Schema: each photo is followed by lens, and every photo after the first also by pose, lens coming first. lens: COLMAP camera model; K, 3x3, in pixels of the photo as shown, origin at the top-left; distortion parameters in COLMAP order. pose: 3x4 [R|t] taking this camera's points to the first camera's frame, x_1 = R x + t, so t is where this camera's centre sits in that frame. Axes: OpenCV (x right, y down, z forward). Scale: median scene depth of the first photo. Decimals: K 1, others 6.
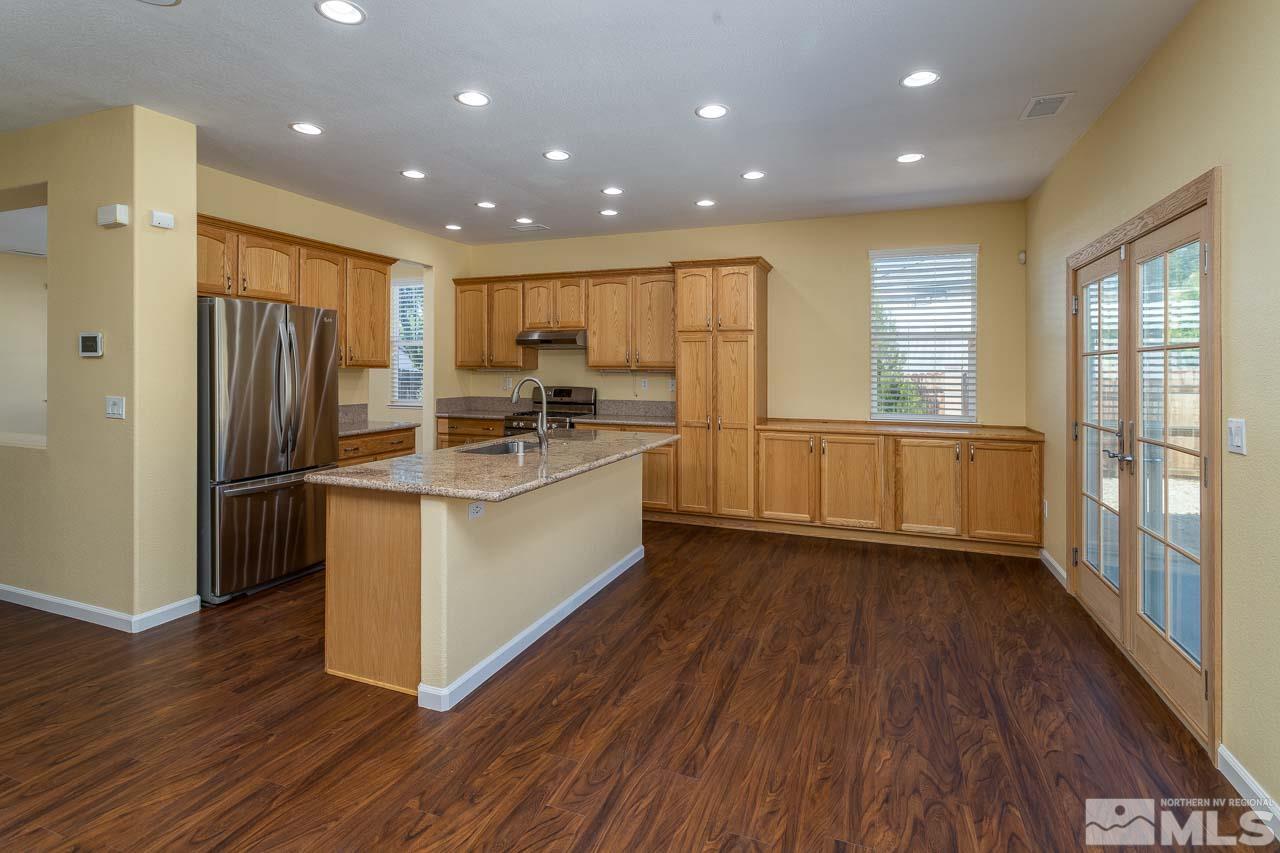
lens RADIAL K [[620.6, 0, 638.1], [0, 620.6, 374.2], [0, 0, 1]] dist [0.000345, 0.000094]
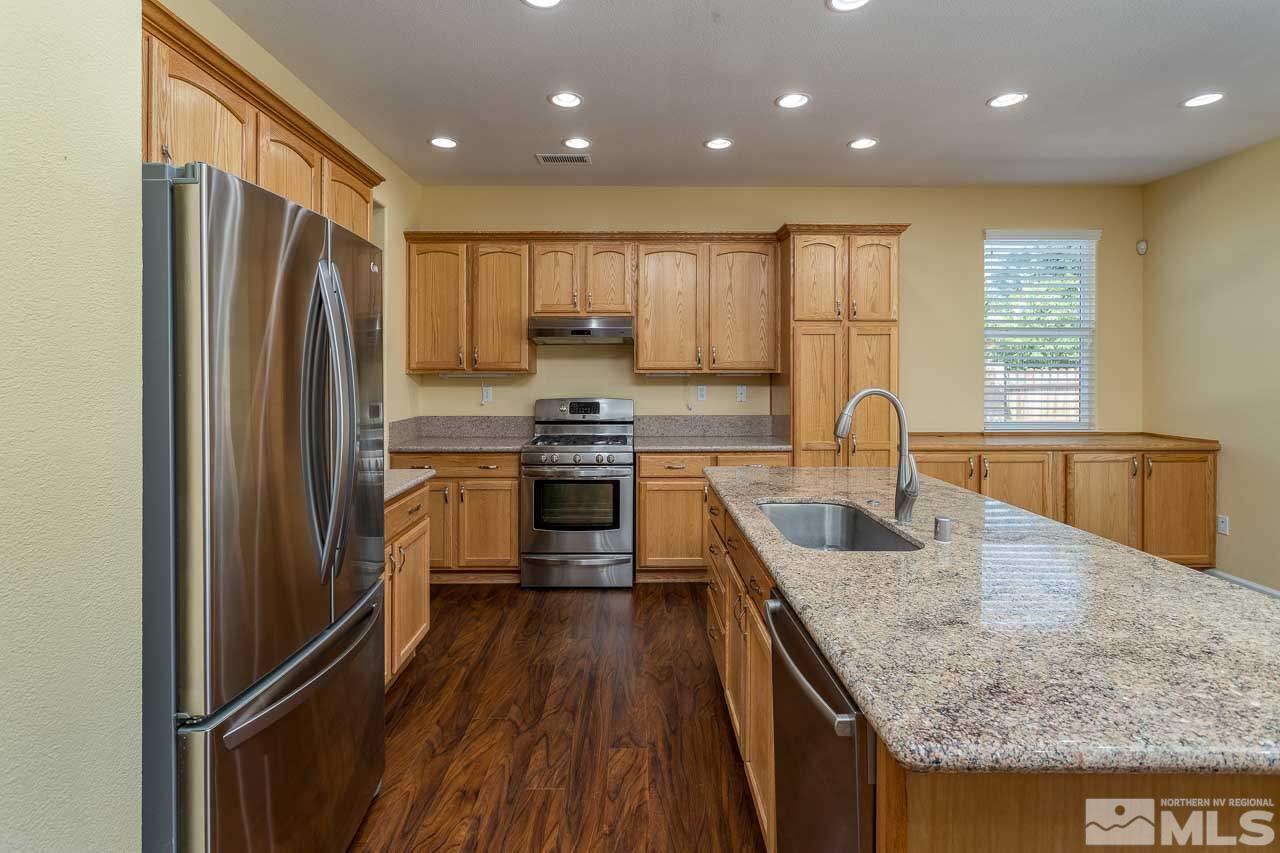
lens RADIAL K [[620.6, 0, 638.1], [0, 620.6, 374.2], [0, 0, 1]] dist [0.000345, 0.000094]
pose [[0.928386, -0.006336, 0.371563, -0.343732], [0.008943, 0.999946, -0.005292, -0.003191], [-0.371509, 0.008236, 0.928393, 0.355809]]
